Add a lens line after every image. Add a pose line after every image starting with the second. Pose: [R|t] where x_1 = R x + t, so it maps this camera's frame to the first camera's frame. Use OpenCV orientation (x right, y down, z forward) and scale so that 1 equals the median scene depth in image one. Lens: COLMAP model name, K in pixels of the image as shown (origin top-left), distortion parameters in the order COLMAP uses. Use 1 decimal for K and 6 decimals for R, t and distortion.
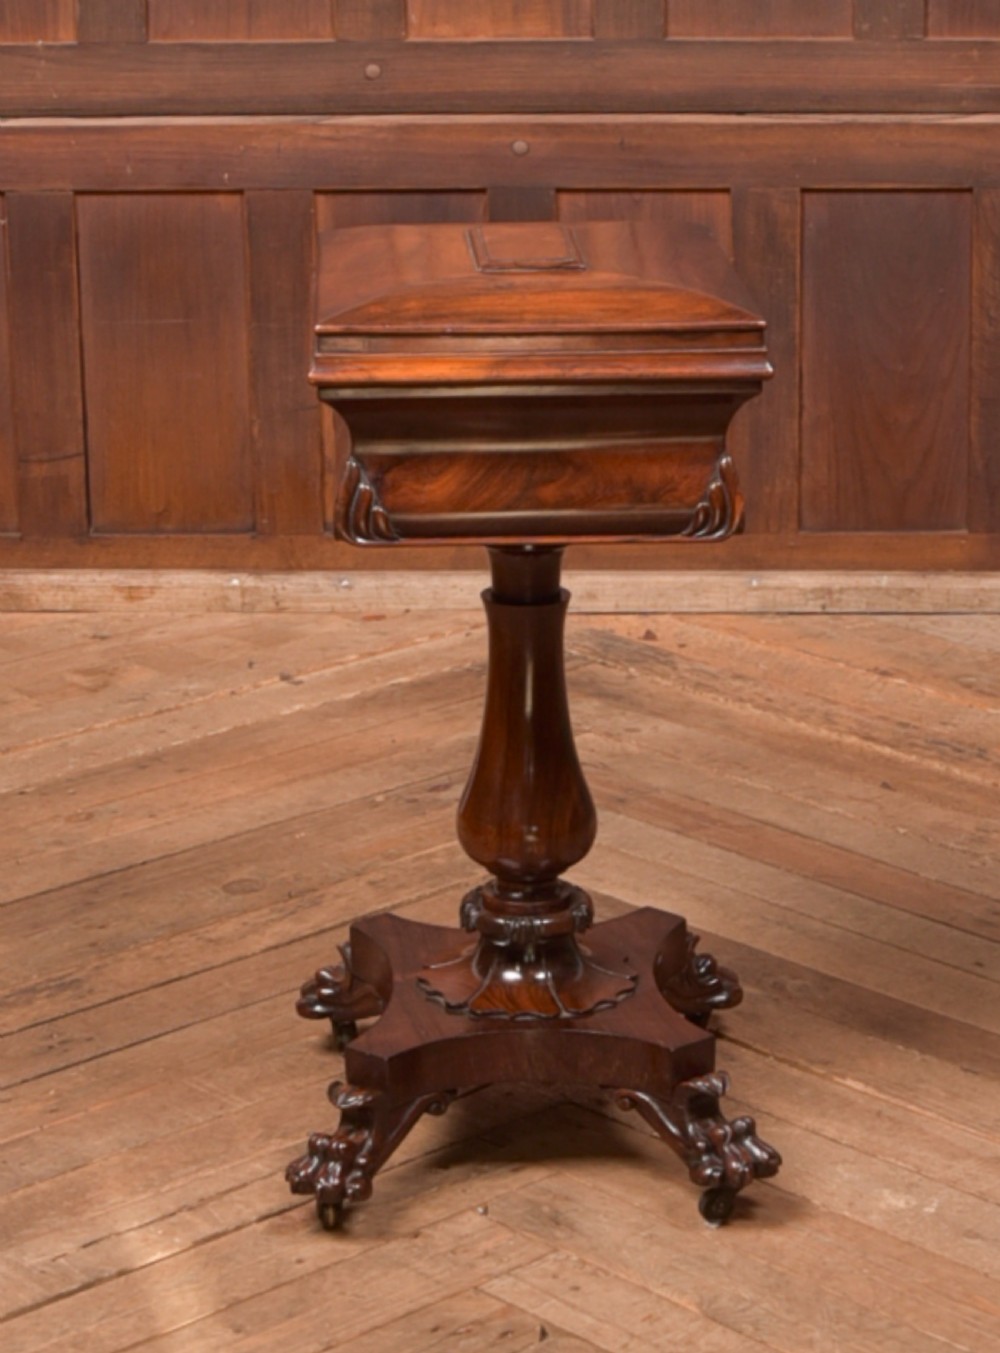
lens RADIAL K [[3585.2, 0, 610.2], [0, 3585.2, 610.5], [0, 0, 1]] dist [-0.110006, 0.000000]
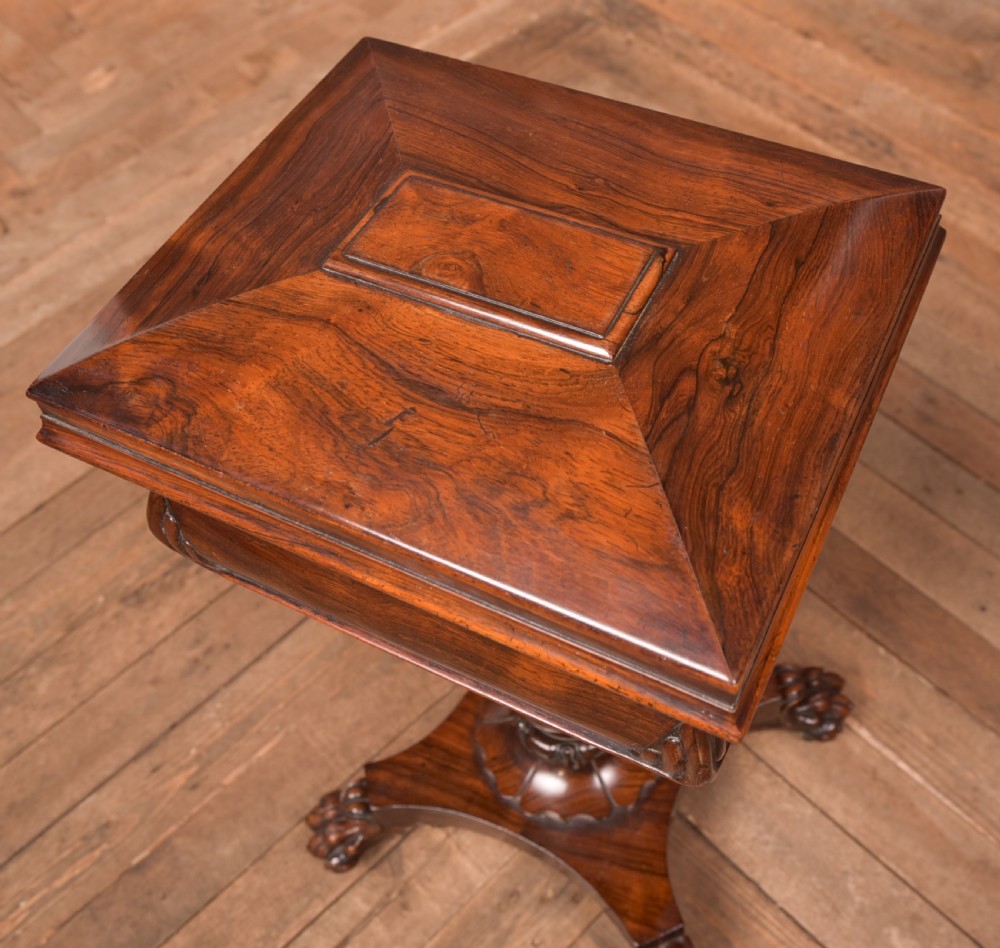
lens RADIAL K [[1174.6, 0, 607.4], [0, 1174.6, 370.9], [0, 0, 1]] dist [-0.090949, 0.000000]
pose [[0.999103, -0.040905, -0.010921, -0.003568], [0.039853, 0.821569, 0.568714, -0.152806], [-0.014290, -0.568640, 0.822463, 0.596980]]
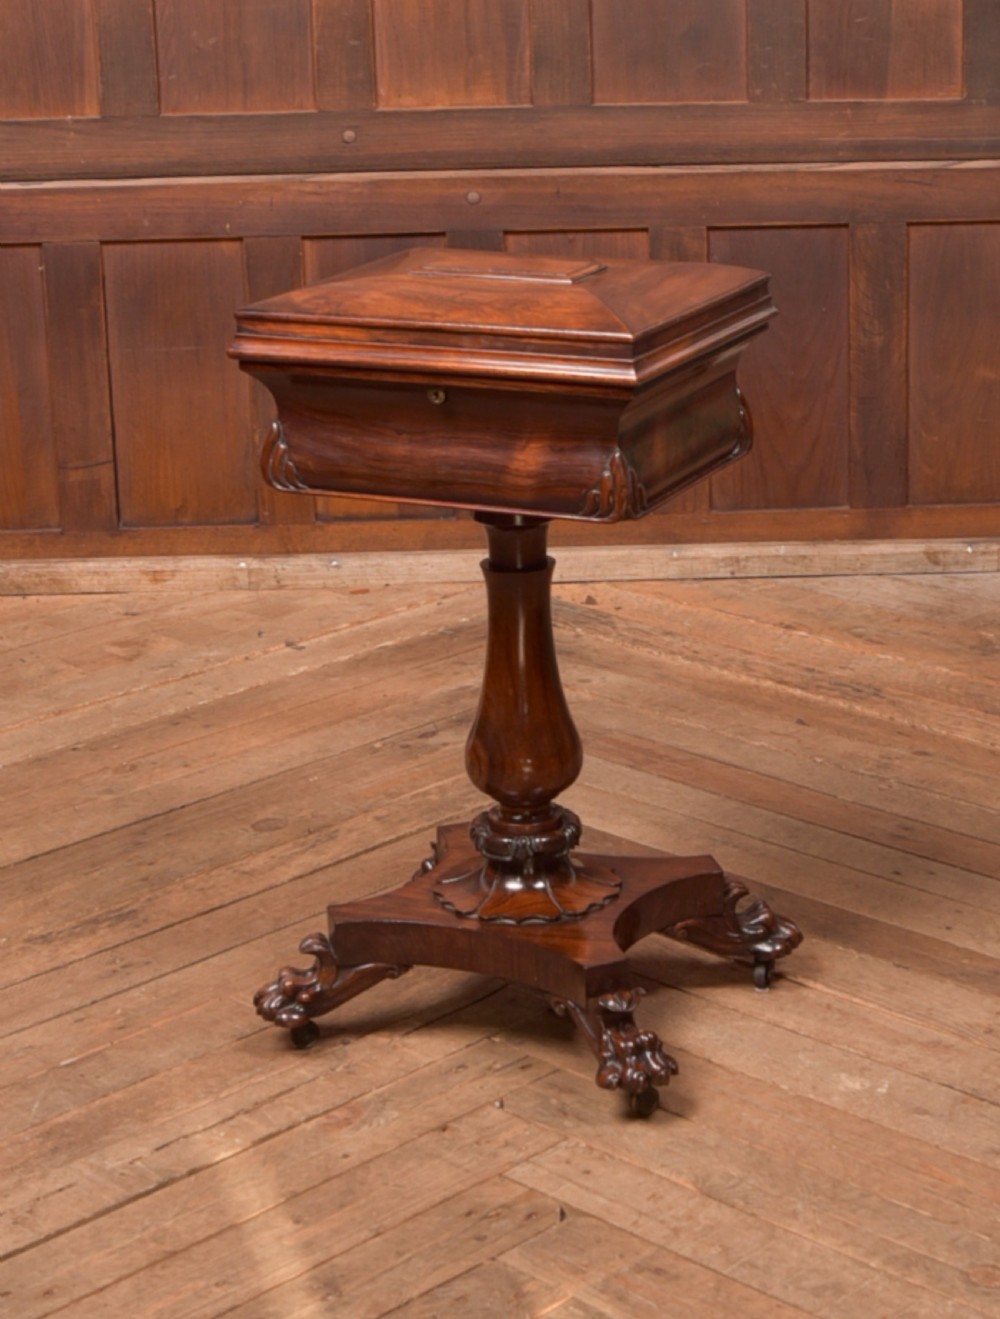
lens RADIAL K [[2809.0, 0, 645.9], [0, 2809.0, 547.3], [0, 0, 1]] dist [-0.102611, 0.000000]
pose [[0.998165, -0.025657, 0.054850, -0.024729], [0.026096, 0.999633, -0.007287, -0.004011], [-0.054643, 0.008705, 0.998468, 0.064943]]
